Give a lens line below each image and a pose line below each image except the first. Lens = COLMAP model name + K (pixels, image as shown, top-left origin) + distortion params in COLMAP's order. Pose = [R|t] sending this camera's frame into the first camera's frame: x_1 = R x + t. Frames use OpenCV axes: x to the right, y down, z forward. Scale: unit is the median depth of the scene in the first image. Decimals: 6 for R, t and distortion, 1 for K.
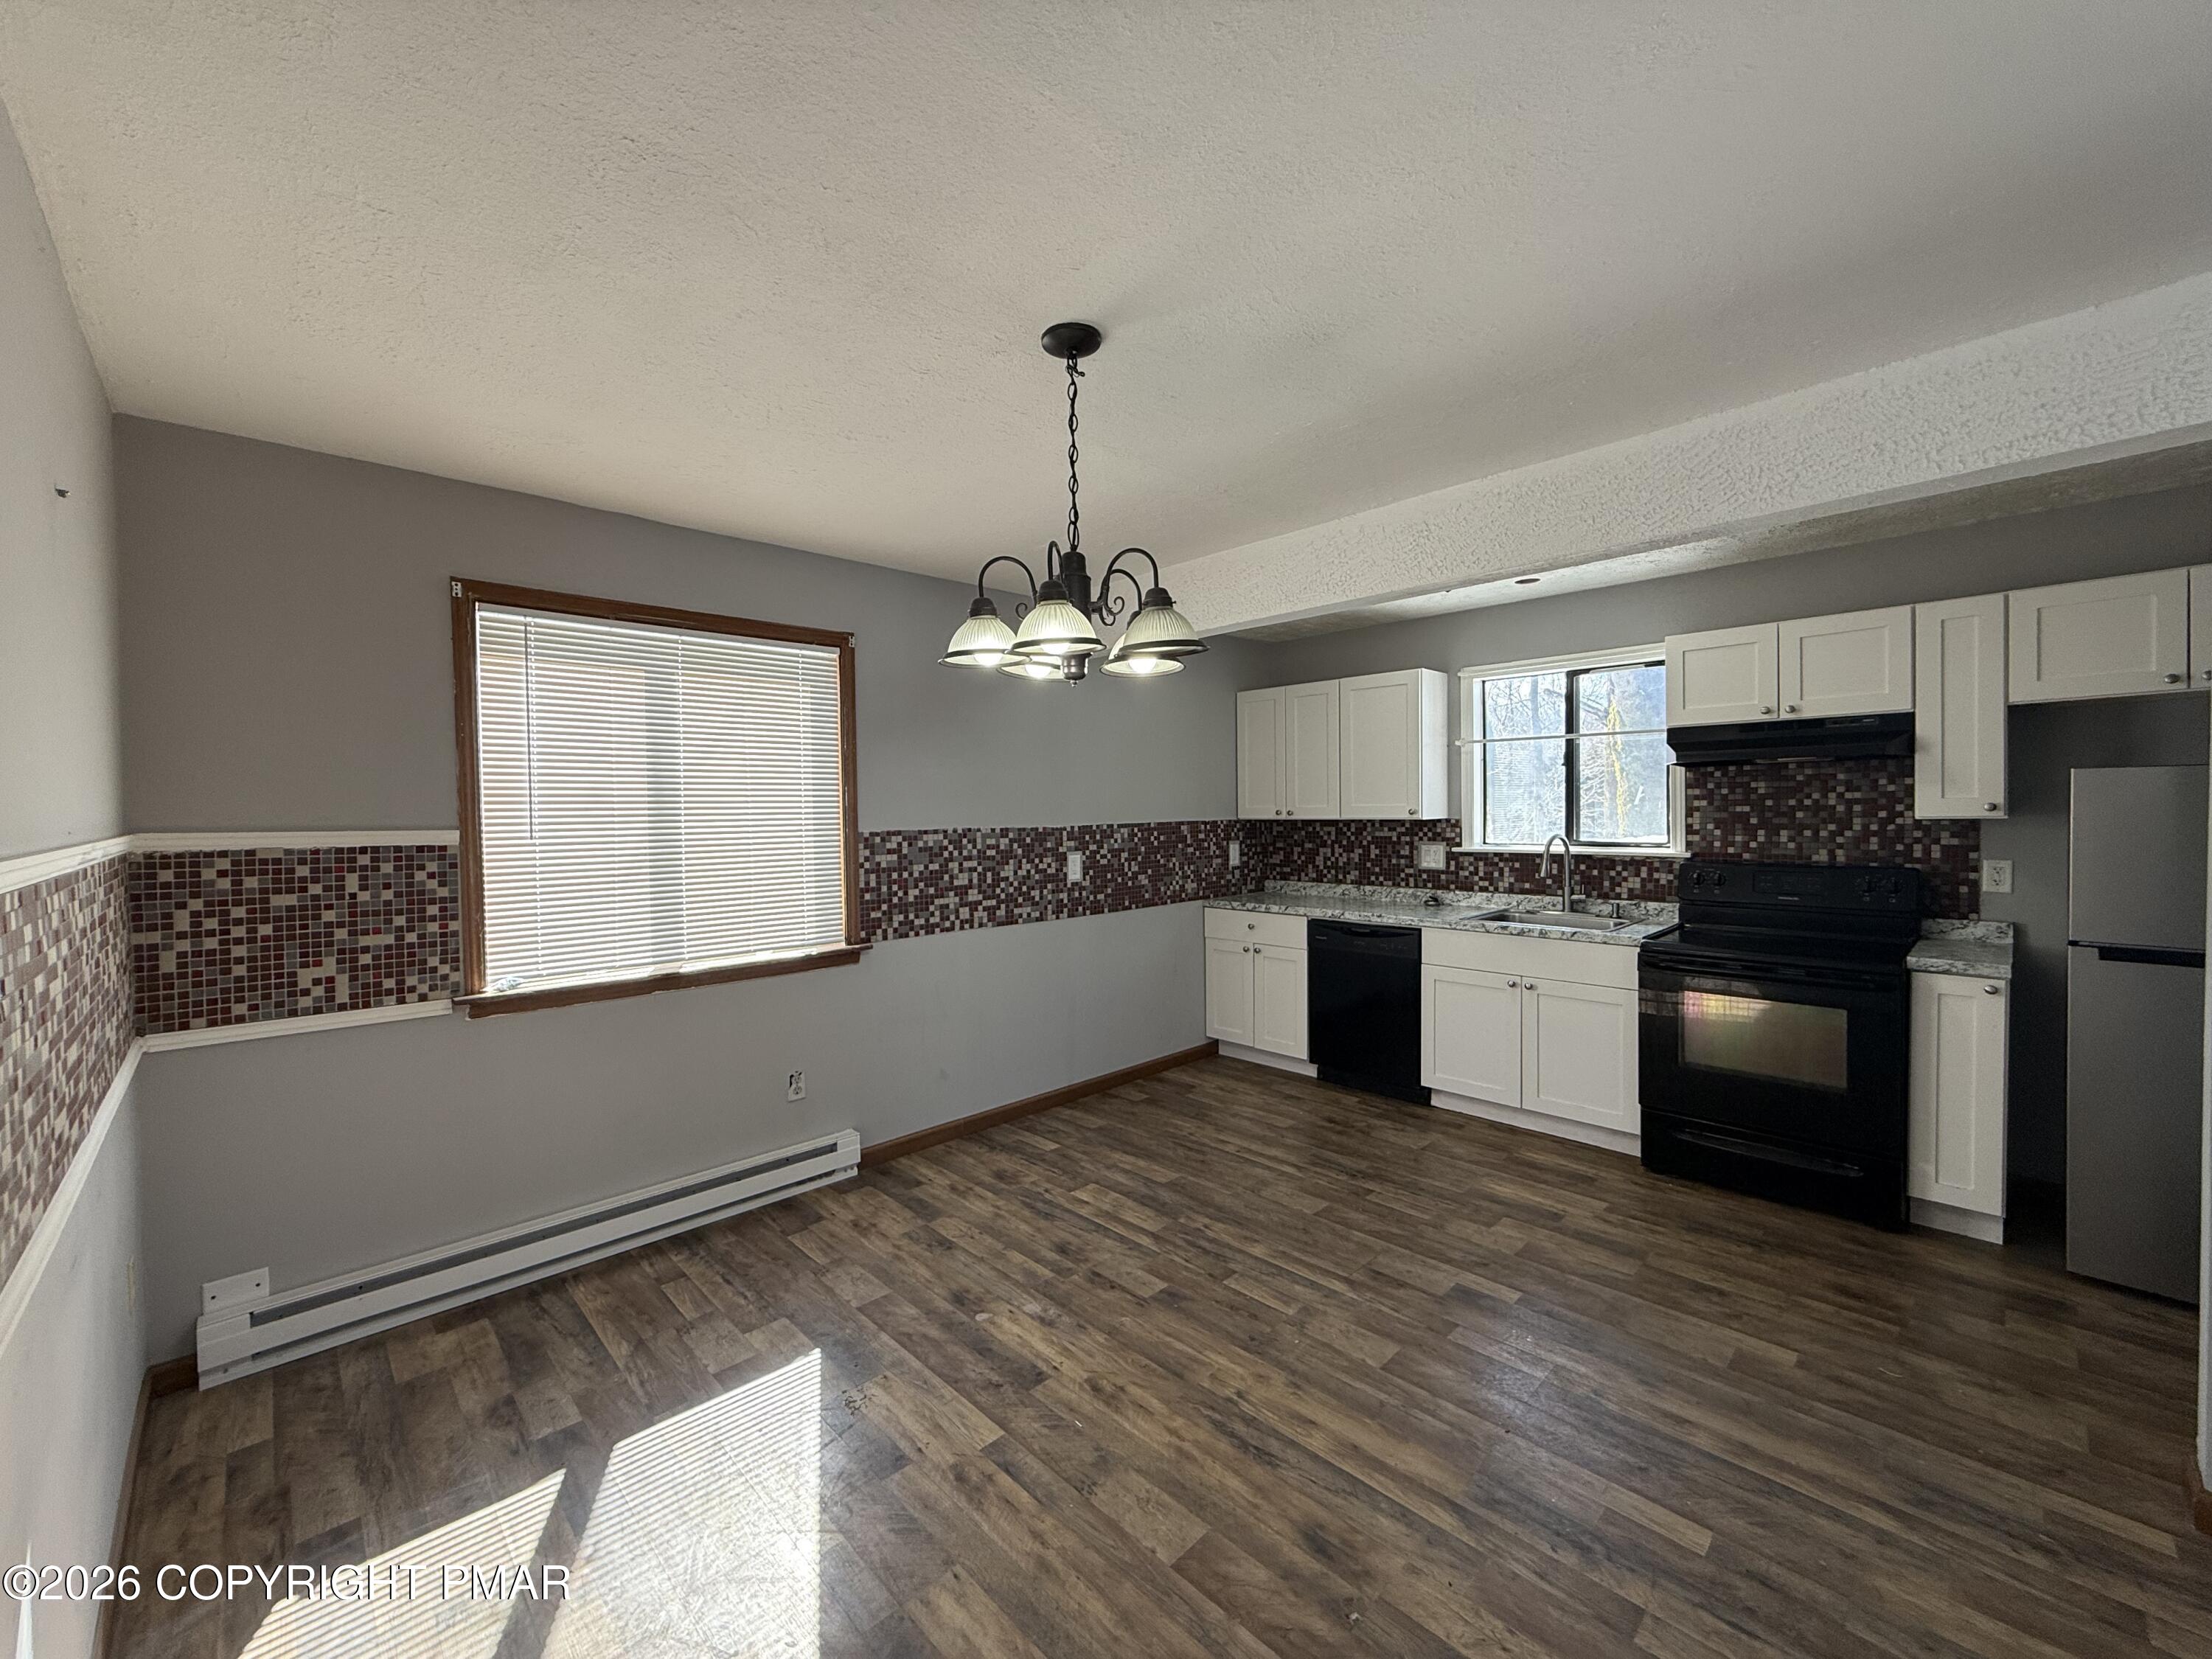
lens RADIAL K [[874.0, 0, 1099.1], [0, 874.0, 830.2], [0, 0, 1]] dist [-0.000208, 0.000016]
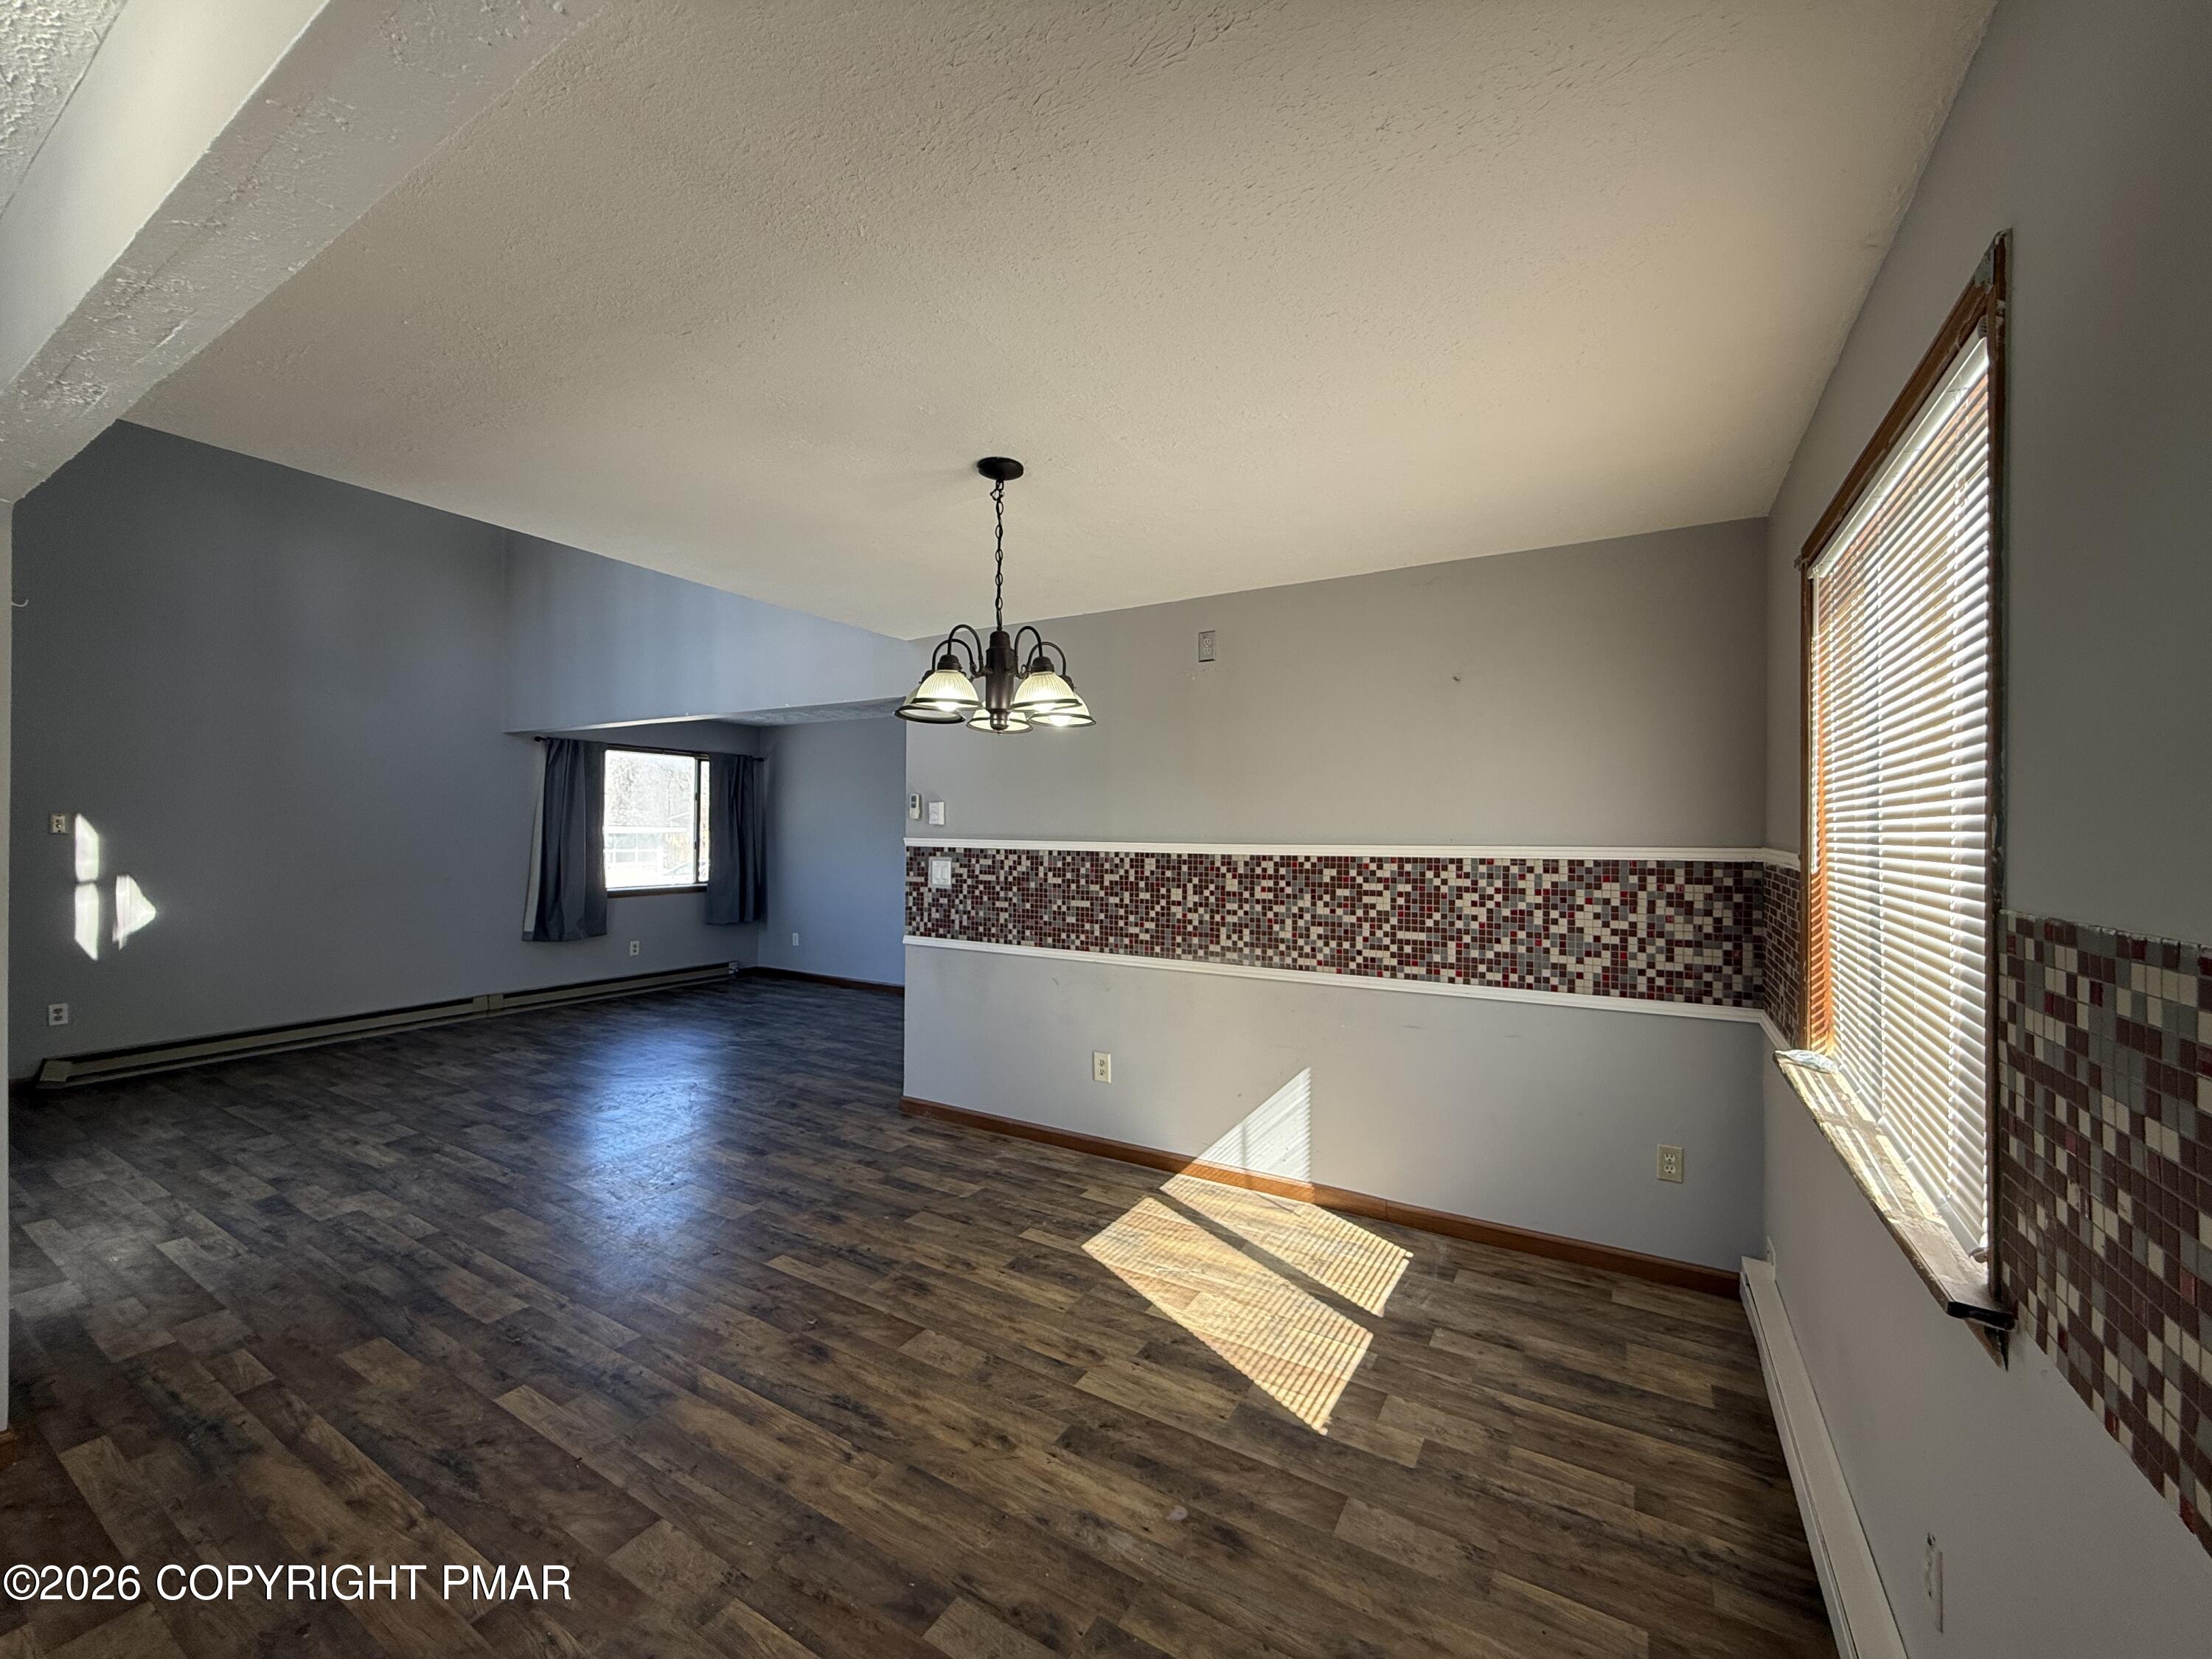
lens RADIAL K [[874.0, 0, 1099.1], [0, 874.0, 830.2], [0, 0, 1]] dist [-0.000208, 0.000016]
pose [[-0.964733, 0.004620, -0.263190, 0.109256], [-0.002294, 0.999660, 0.025955, -0.038753], [0.263221, 0.025643, -0.964395, 1.472624]]
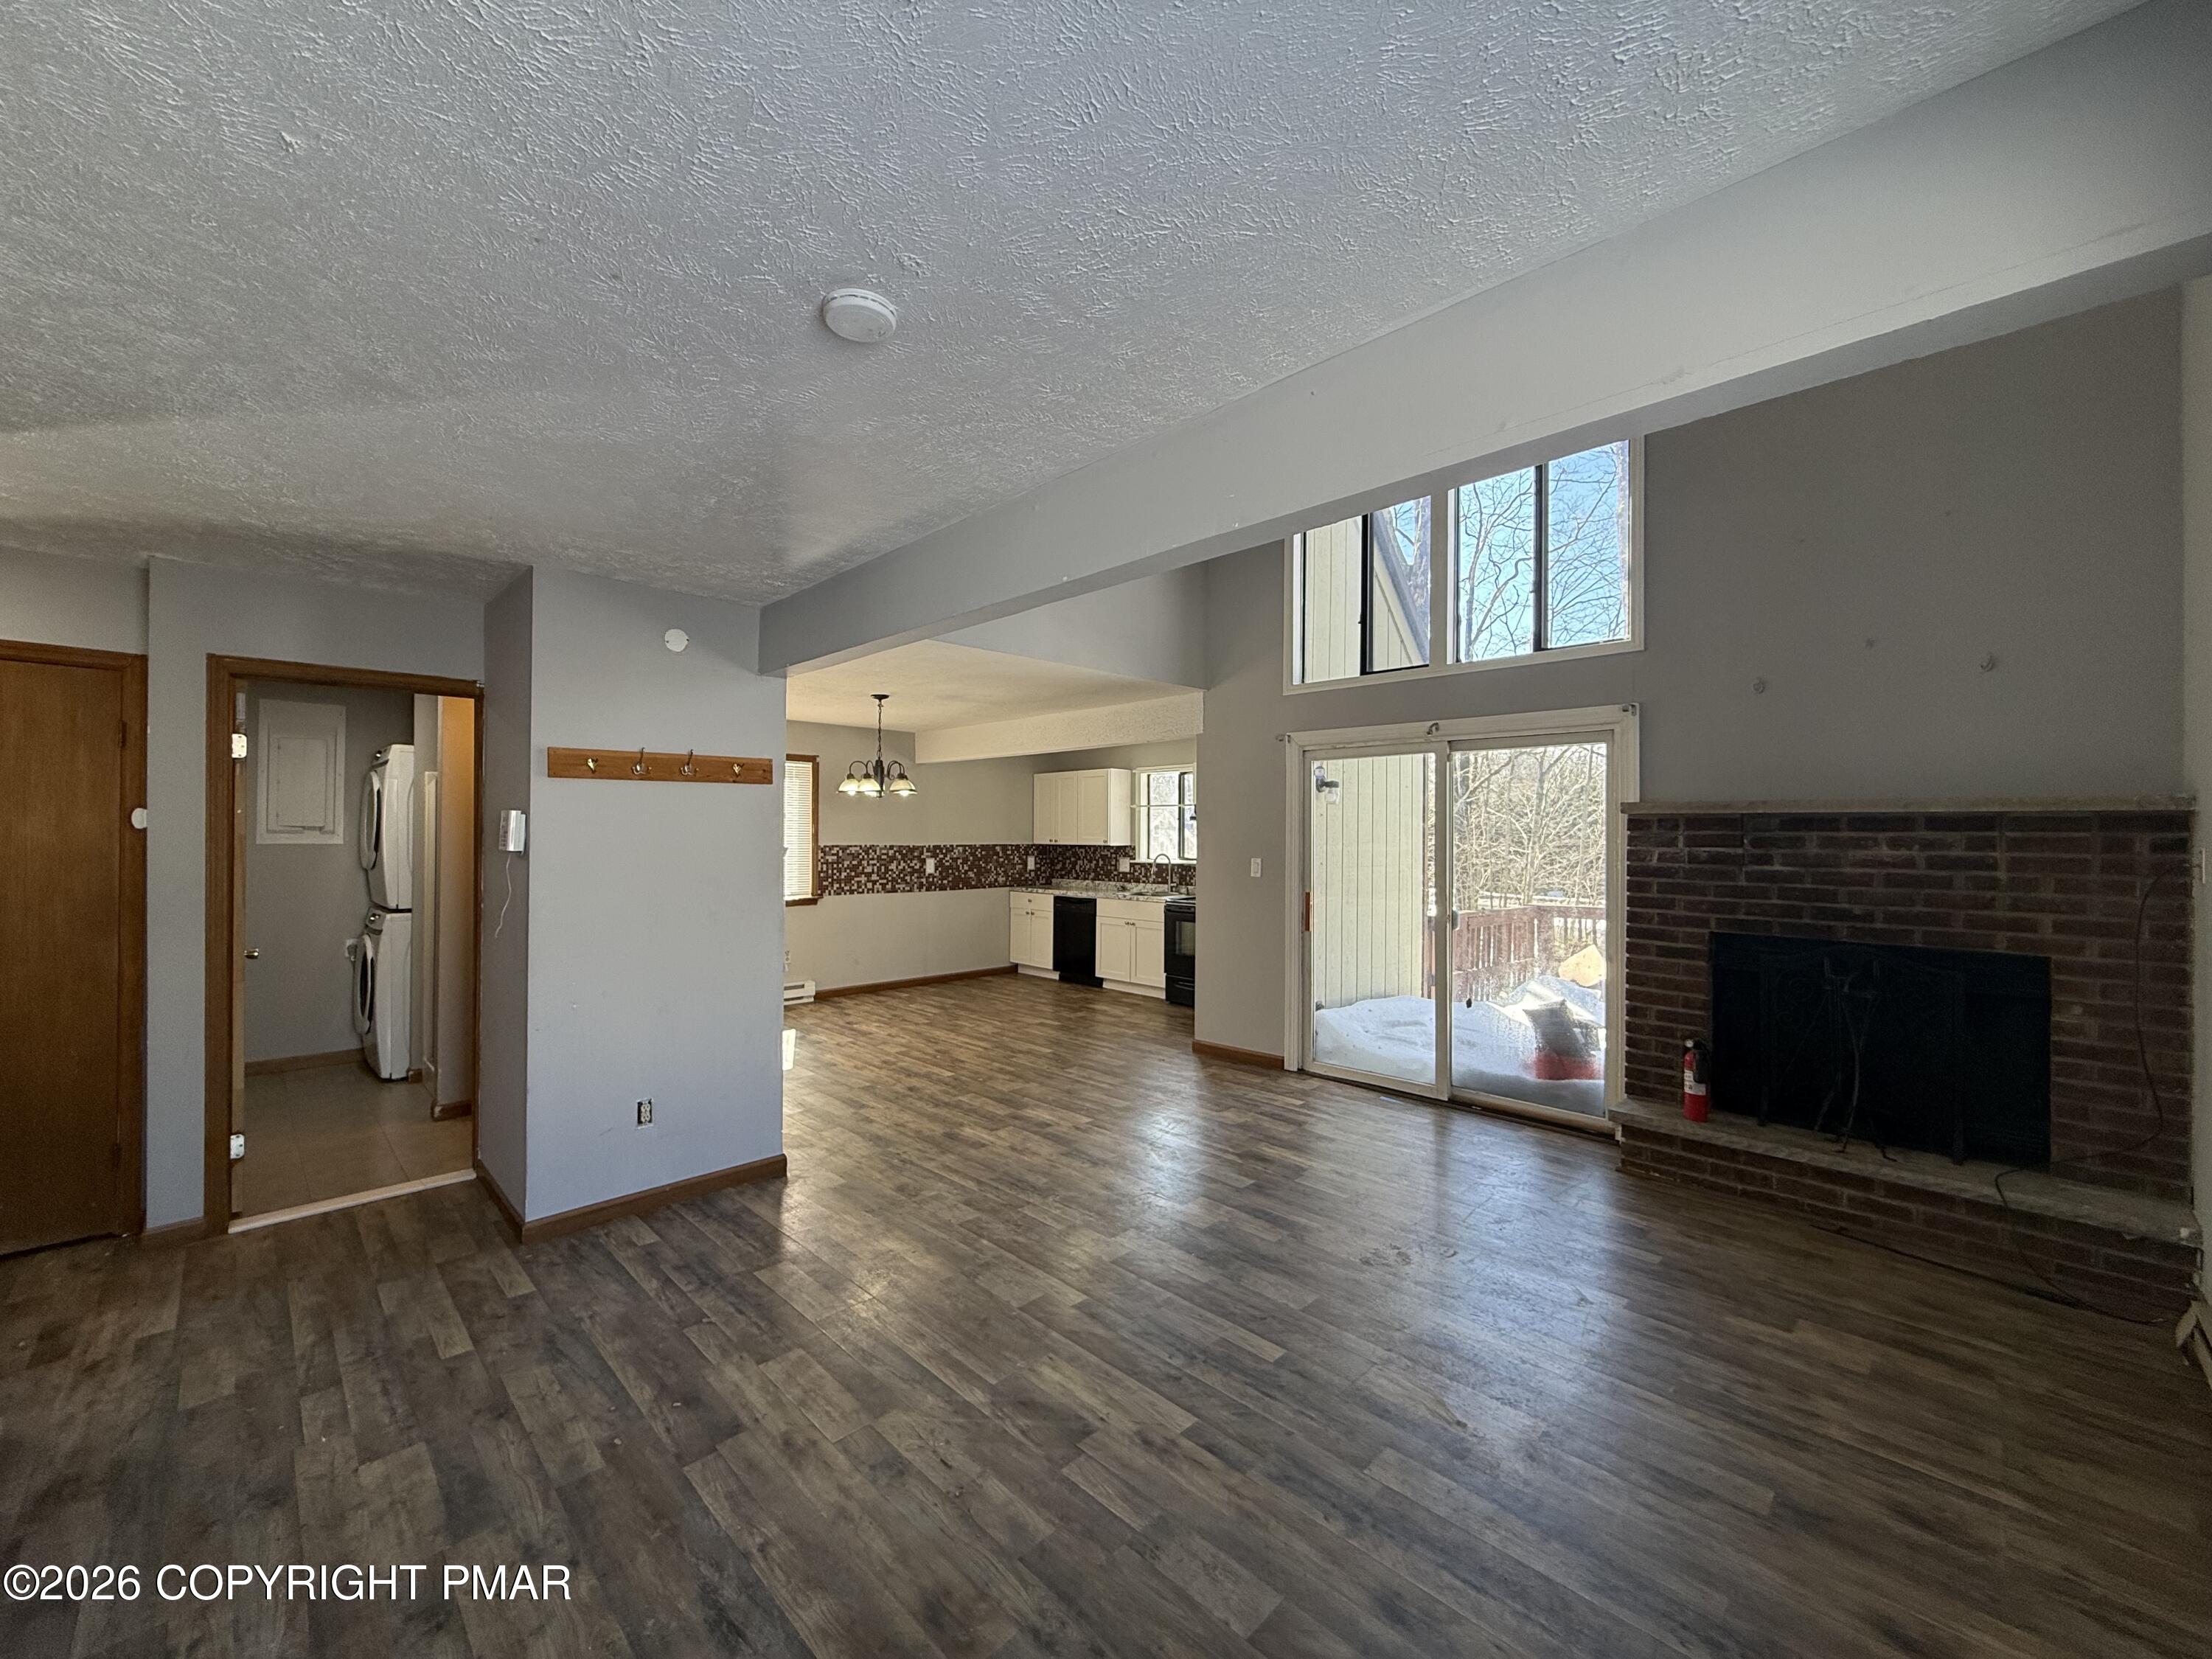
lens RADIAL K [[874.0, 0, 1099.1], [0, 874.0, 830.2], [0, 0, 1]] dist [-0.000208, 0.000016]
pose [[0.999694, 0.019533, 0.015159, 0.488174], [-0.019060, 0.999346, -0.030740, 0.022565], [-0.015750, 0.030442, 0.999412, -1.491228]]
